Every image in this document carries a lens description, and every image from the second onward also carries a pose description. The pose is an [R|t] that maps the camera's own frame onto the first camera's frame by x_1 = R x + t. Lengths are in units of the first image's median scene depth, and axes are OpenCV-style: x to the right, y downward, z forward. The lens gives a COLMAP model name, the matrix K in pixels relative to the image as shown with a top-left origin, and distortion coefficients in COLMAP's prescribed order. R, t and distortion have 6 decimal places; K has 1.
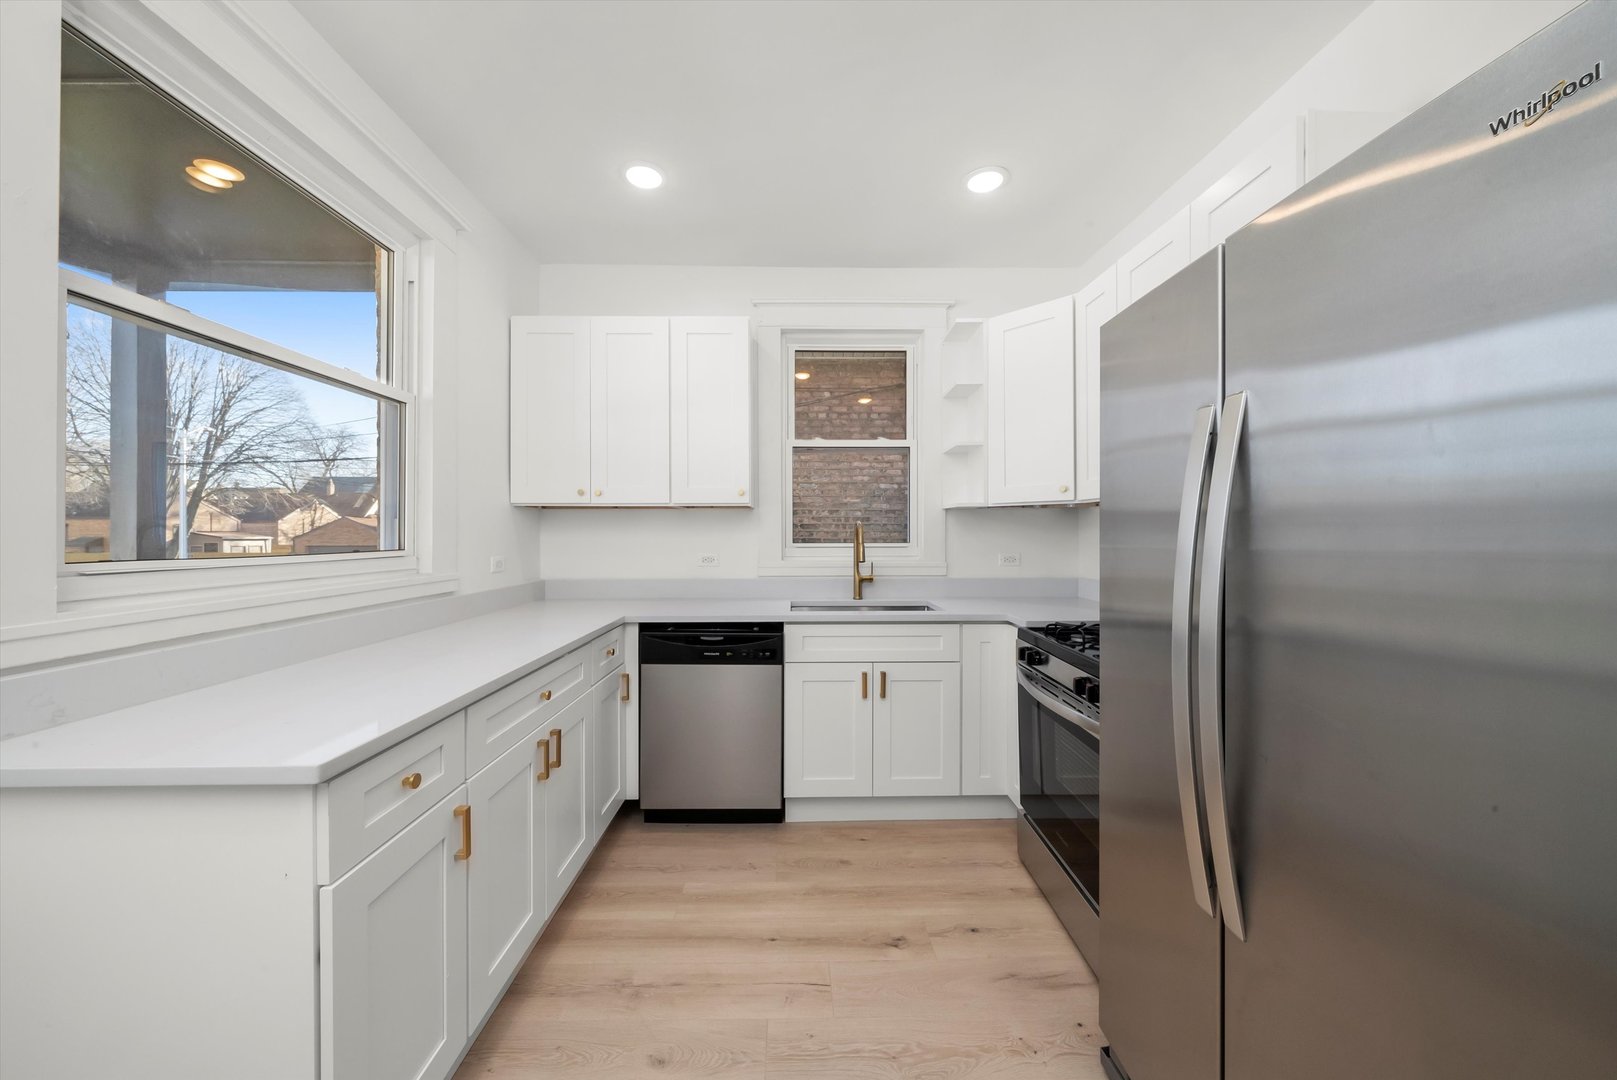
lens RADIAL K [[560.9, 0, 805.2], [0, 560.9, 531.6], [0, 0, 1]] dist [-0.000093, -0.000446]
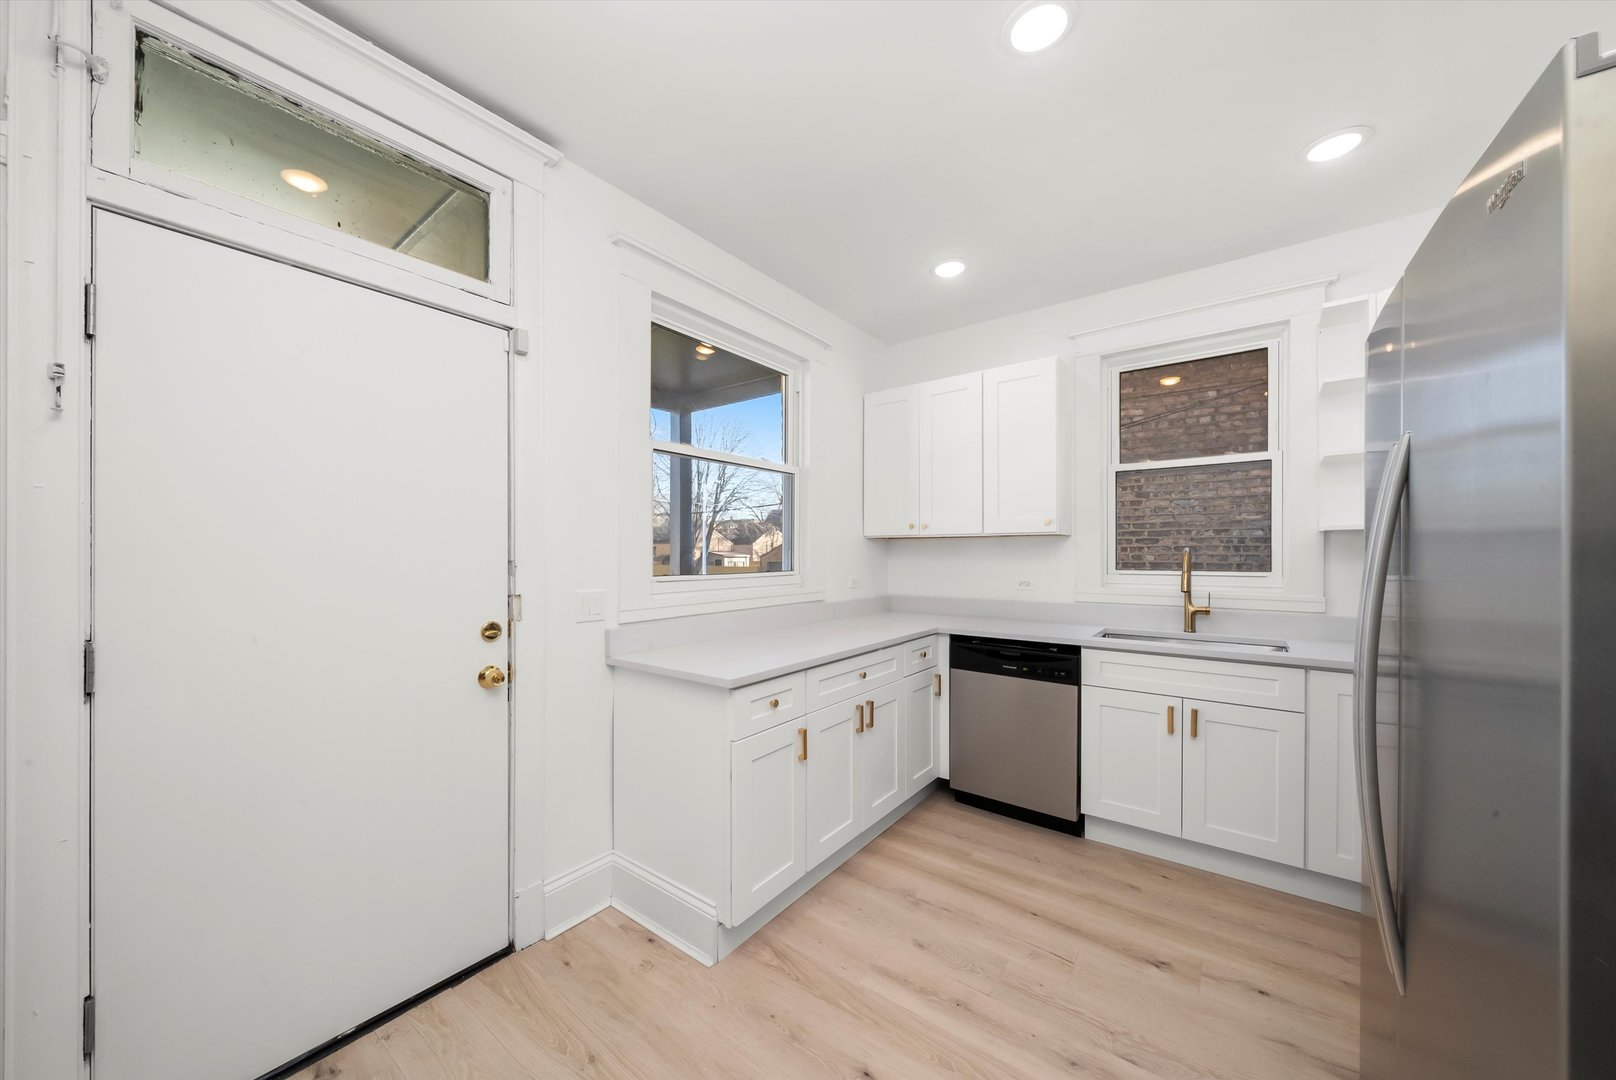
lens RADIAL K [[571.7, 0, 805.6], [0, 571.7, 547.3], [0, 0, 1]] dist [0.000523, 0.000067]
pose [[0.786919, -0.004687, -0.617038, 0.193663], [0.001404, 0.999982, -0.005805, -0.015731], [0.617054, 0.003702, 0.786912, -0.143934]]
